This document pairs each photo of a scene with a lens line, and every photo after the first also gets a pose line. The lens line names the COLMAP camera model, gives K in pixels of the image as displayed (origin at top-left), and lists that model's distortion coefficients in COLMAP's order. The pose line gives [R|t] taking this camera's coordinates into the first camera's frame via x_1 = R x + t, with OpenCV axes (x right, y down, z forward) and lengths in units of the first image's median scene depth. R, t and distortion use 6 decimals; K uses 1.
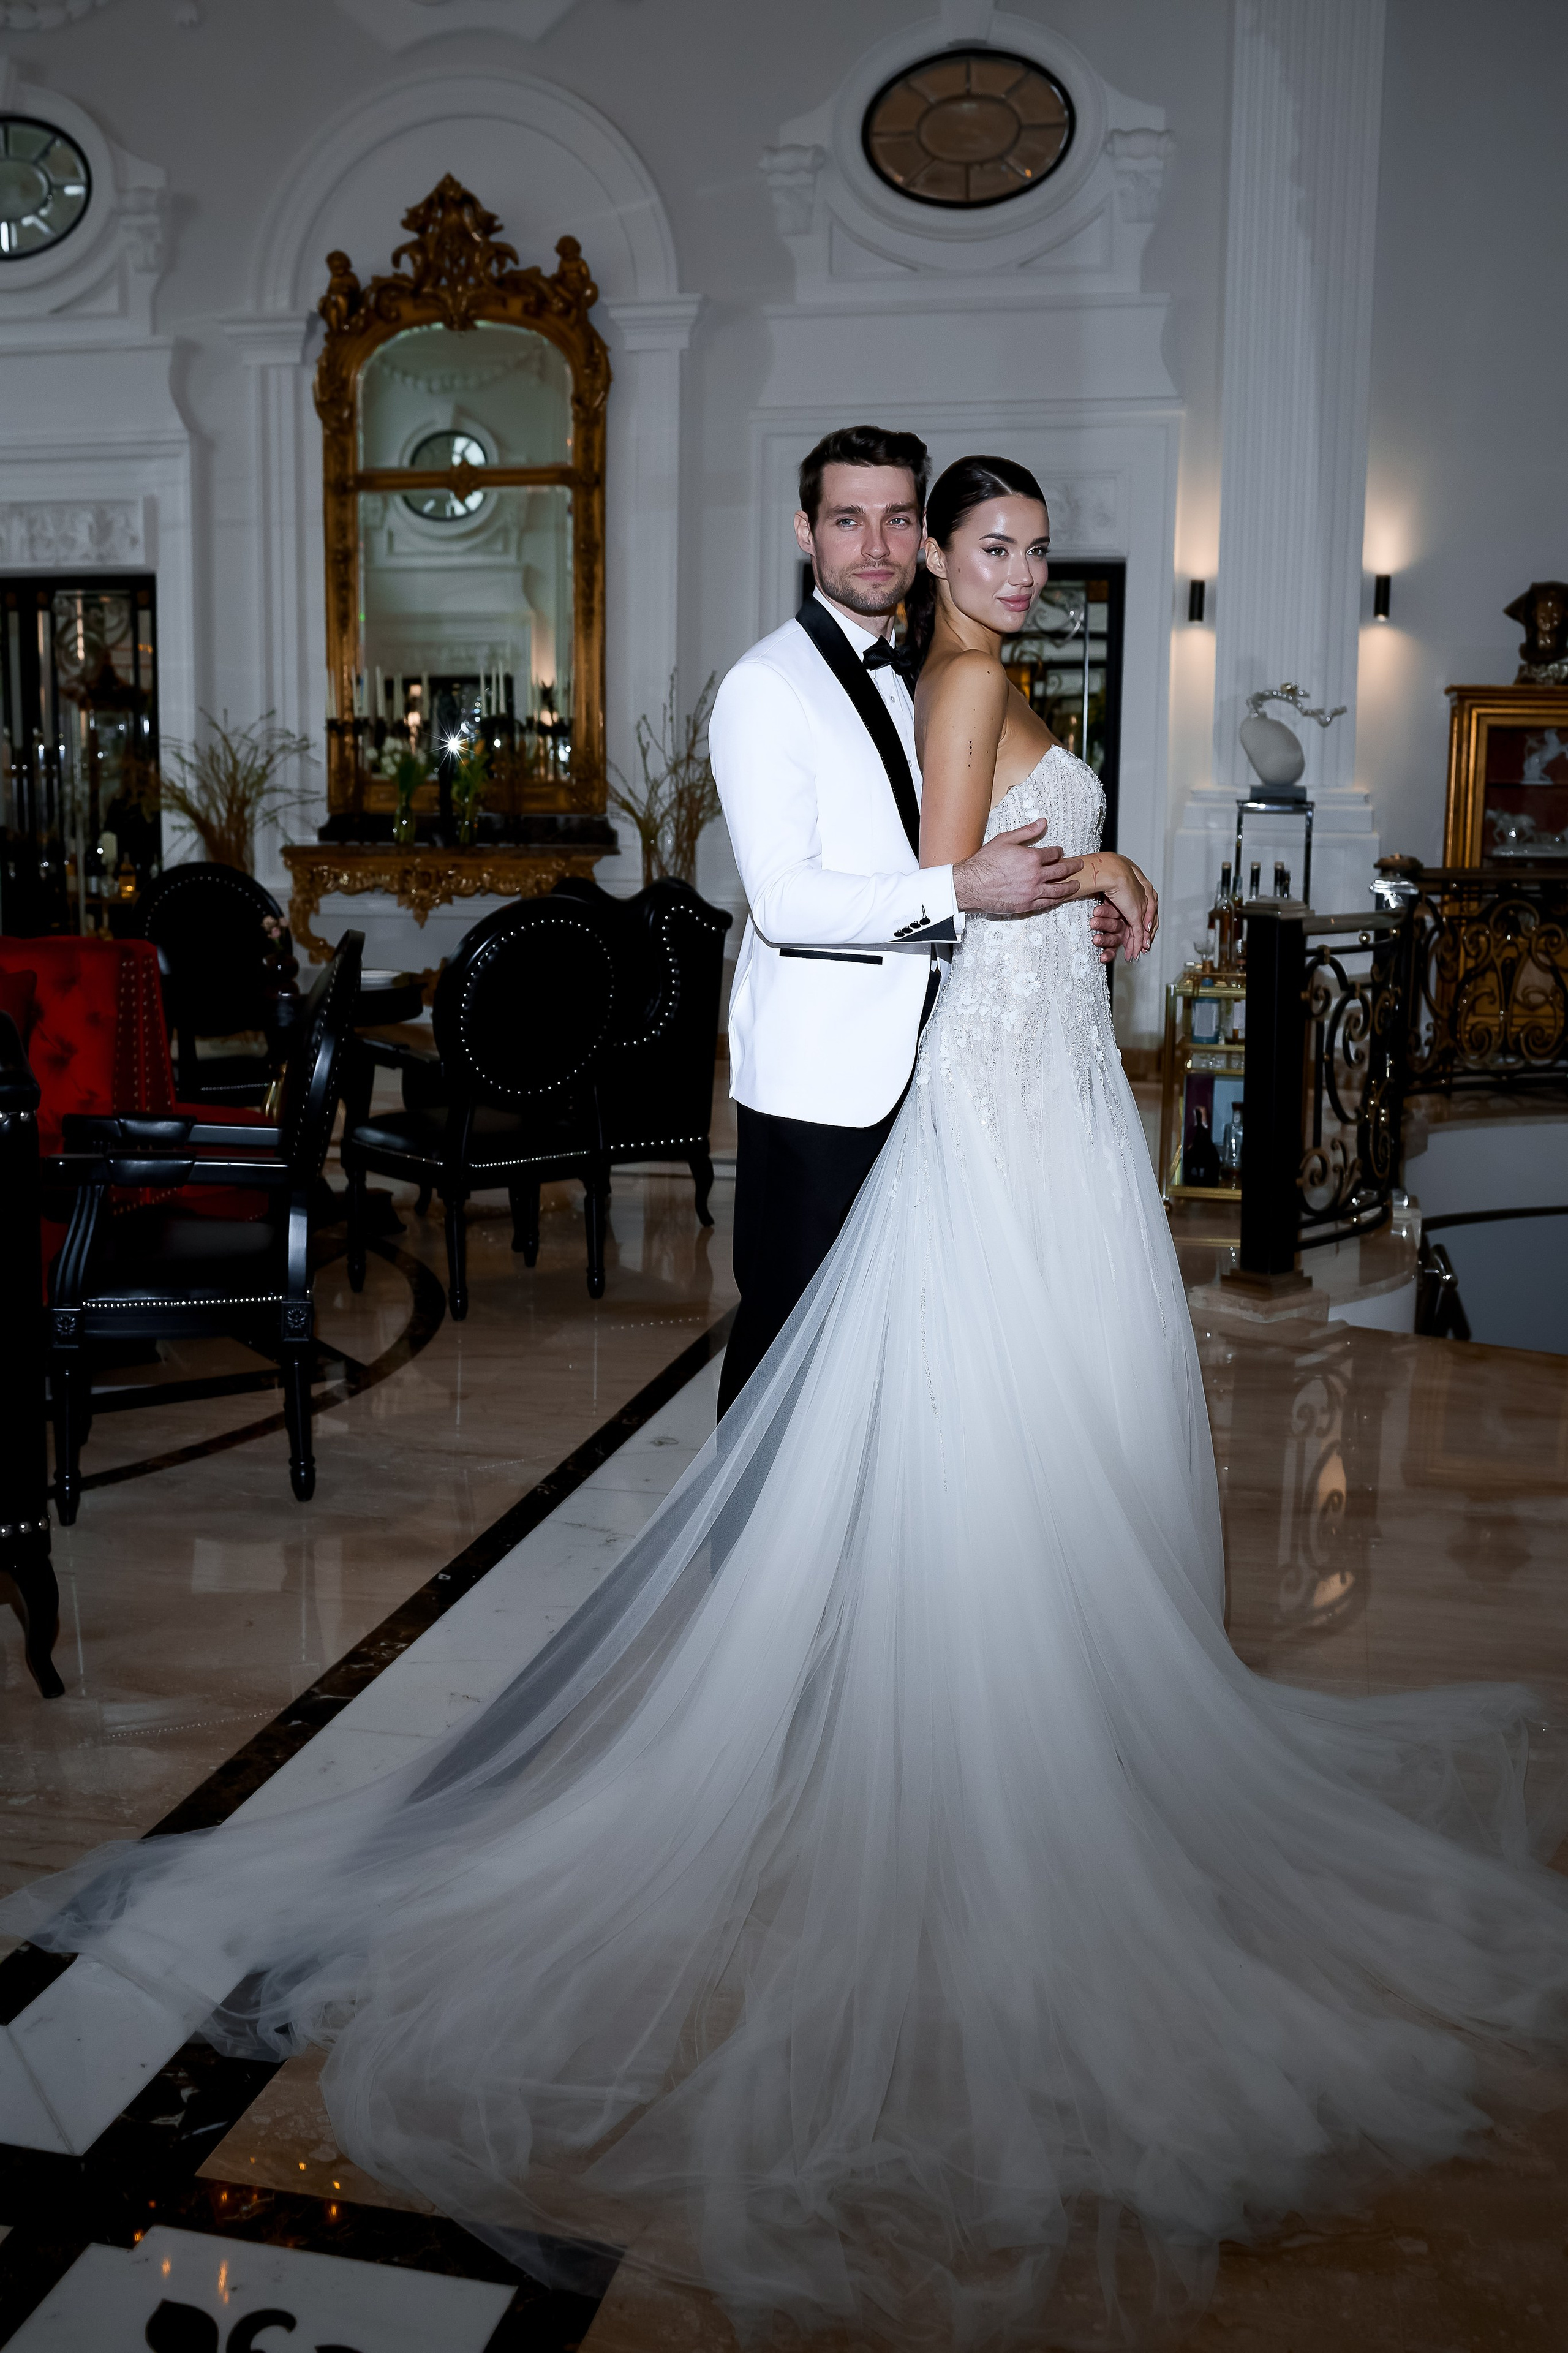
lens RADIAL K [[2350.9, 0, 897.1], [0, 2350.9, 1123.4], [0, 0, 1]] dist [-0.061212, 0.008014]
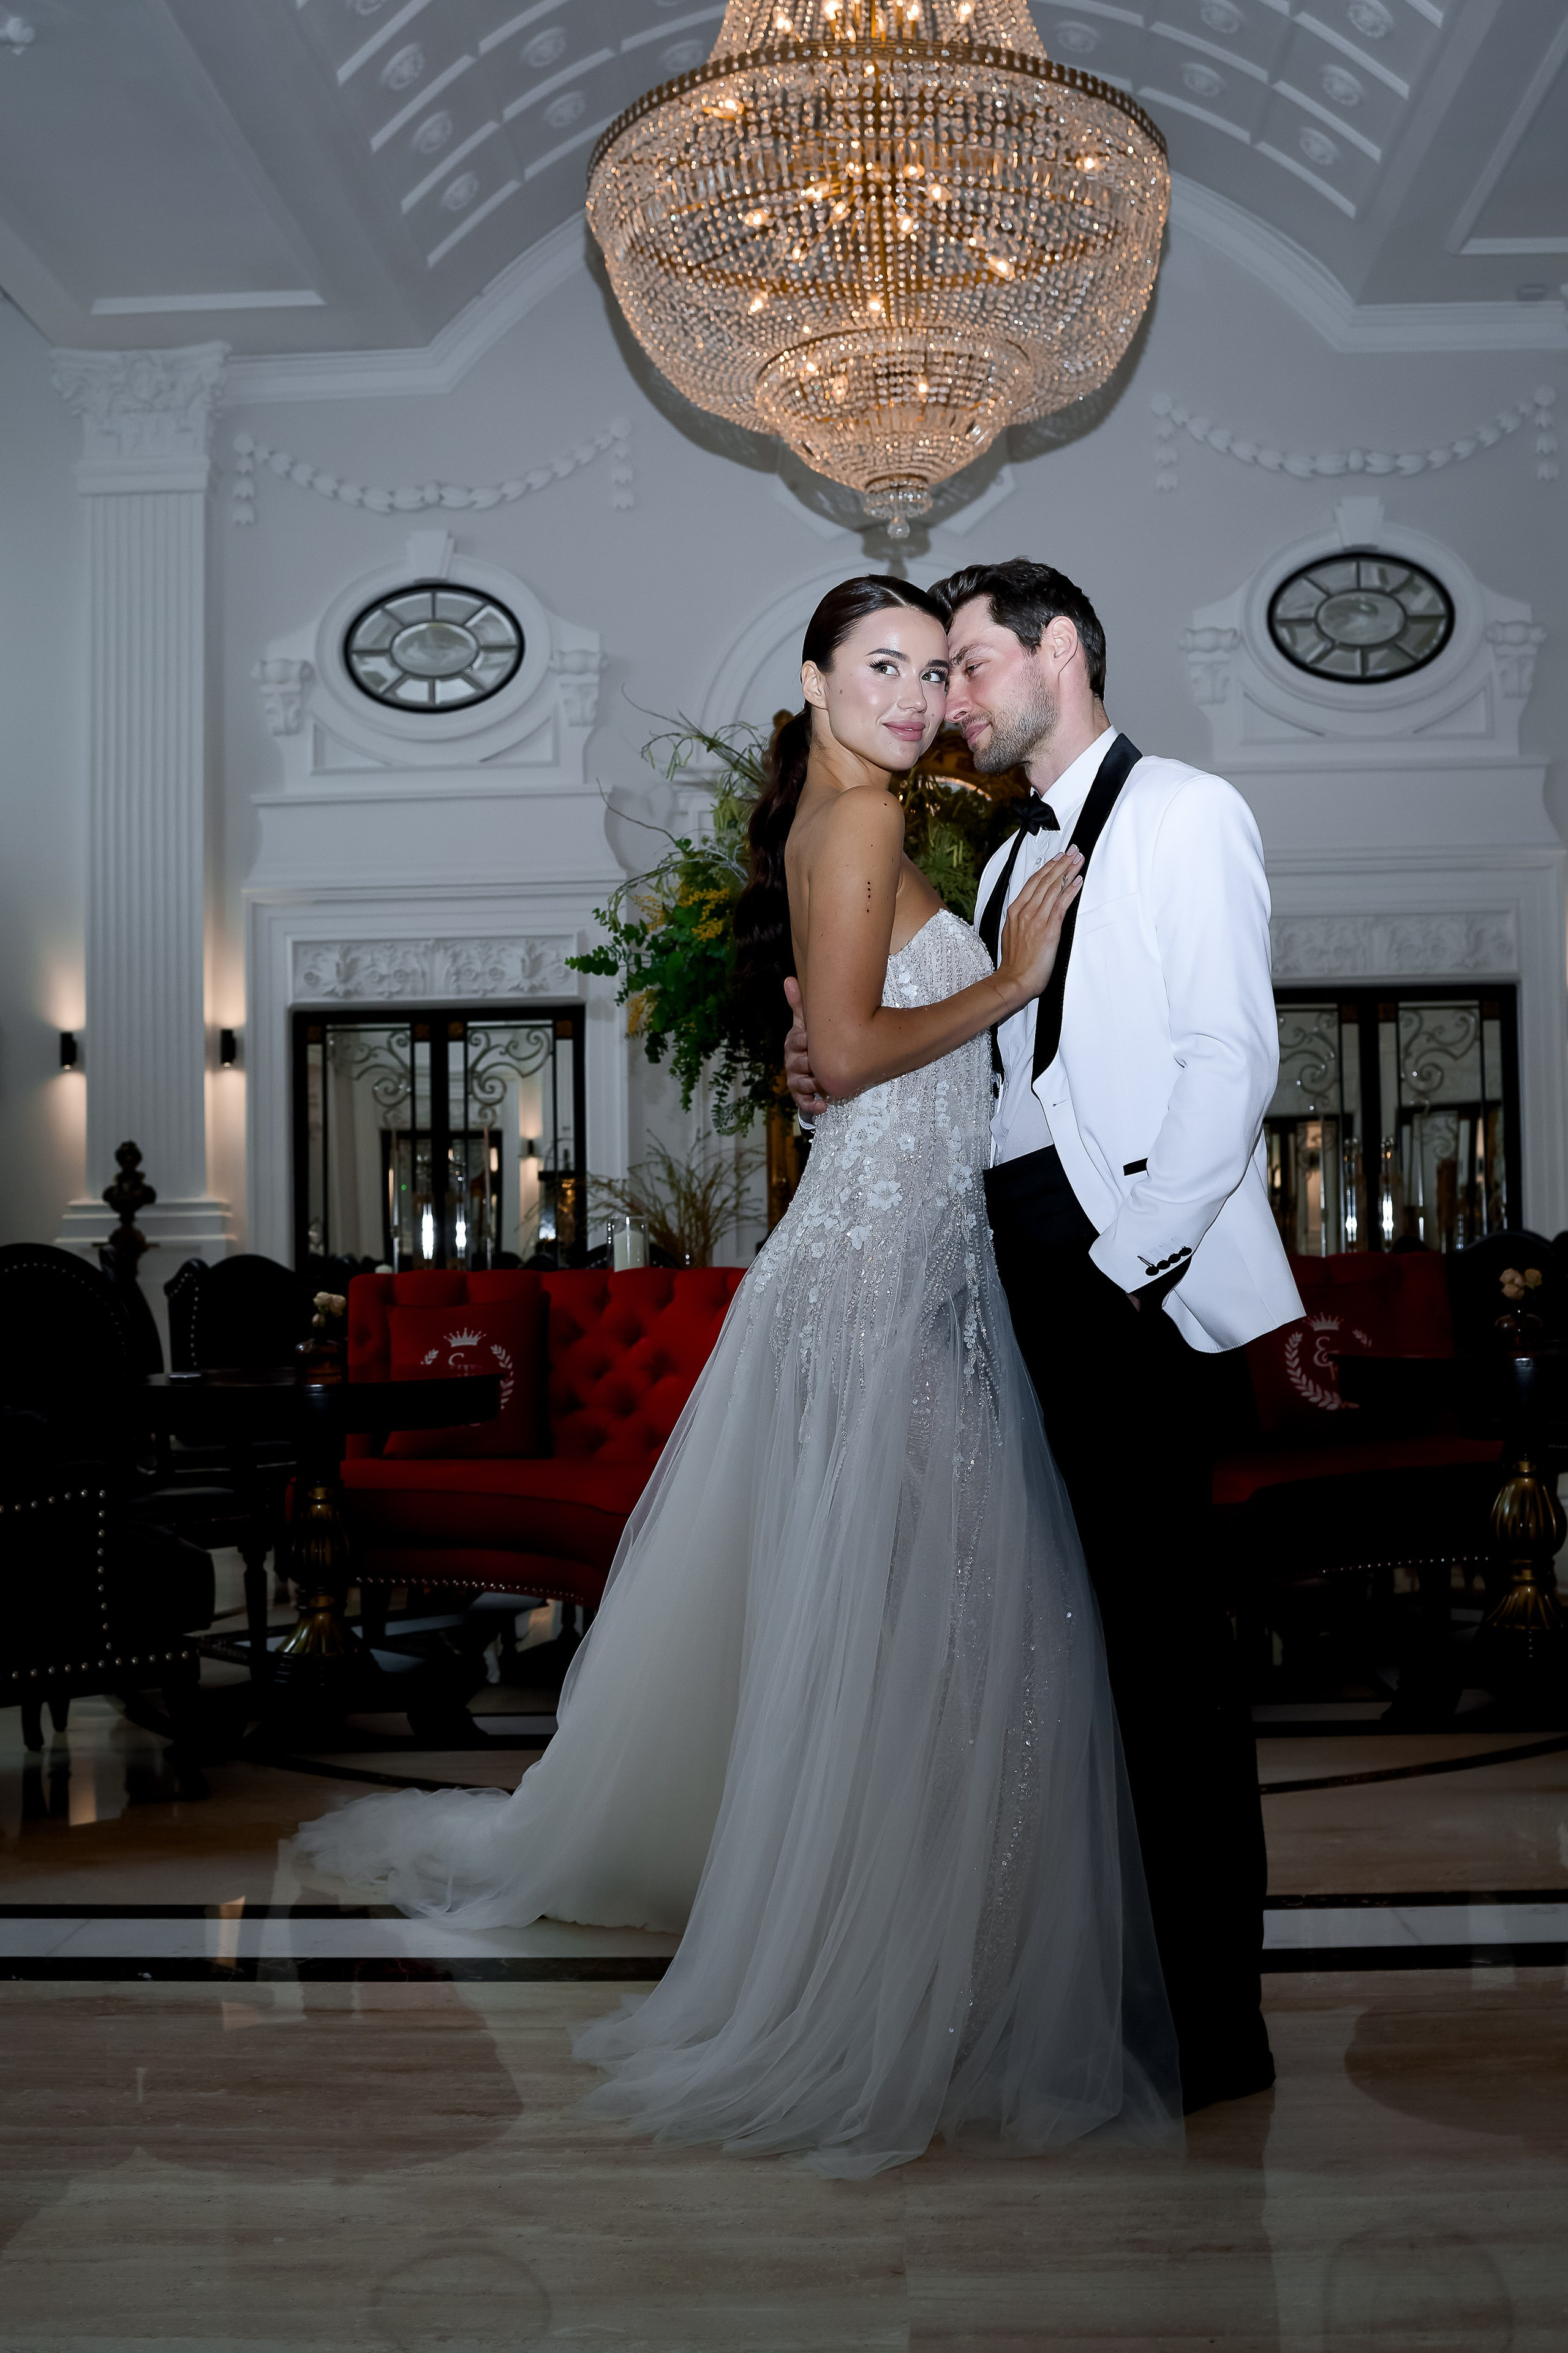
lens RADIAL K [[2326.0, 0, 784.0], [0, 2326.0, 1176.5], [0, 0, 1]] dist [-0.087676, 0.045742]
pose [[0.986620, -0.023806, 0.161291, -0.423872], [0.050466, 0.985289, -0.163276, 0.016746], [-0.155031, 0.169231, 0.973307, -0.019206]]
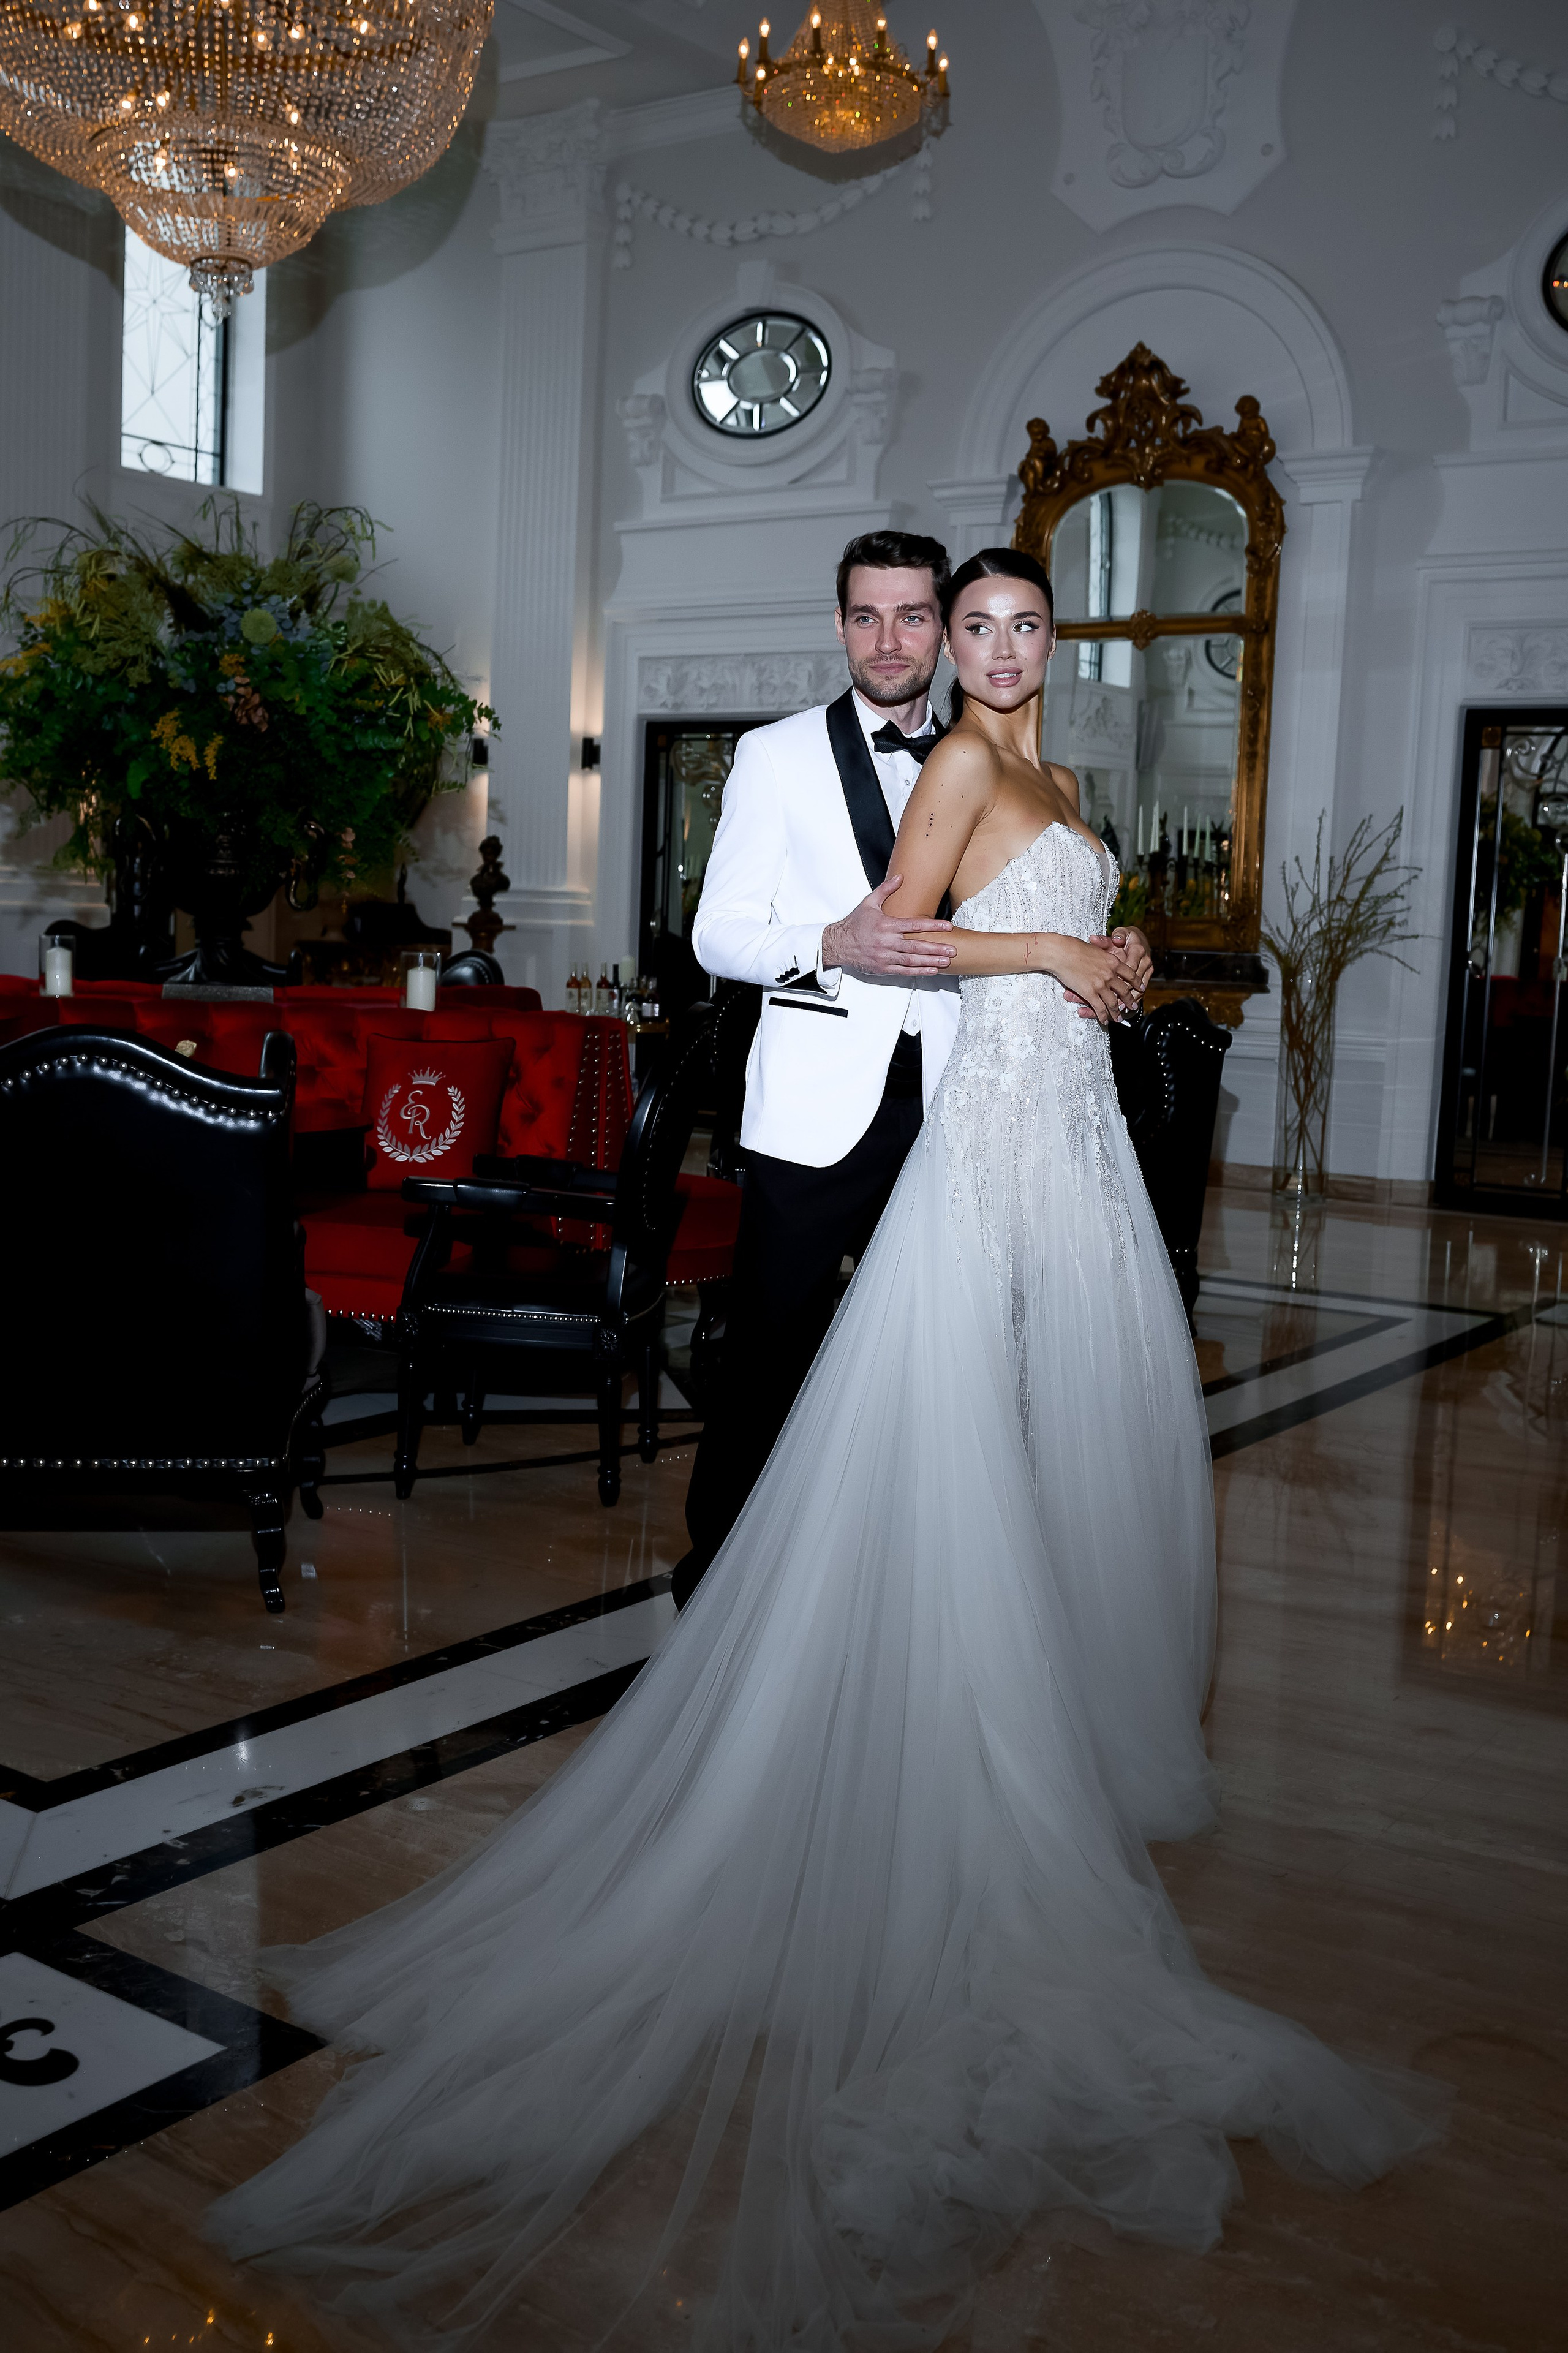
lens RADIAL K [[2326.0, 0, 784.0], [0, 2326.0, 1176.5], [0, 0, 1]] dist [-0.087676, 0.045742]
pose [[0.919549, 0.071876, -0.386347, 0.087363], [-0.088036, 0.995822, -0.024271, 0.008179], [0.382988, 0.056331, 0.922034, -0.002876]]
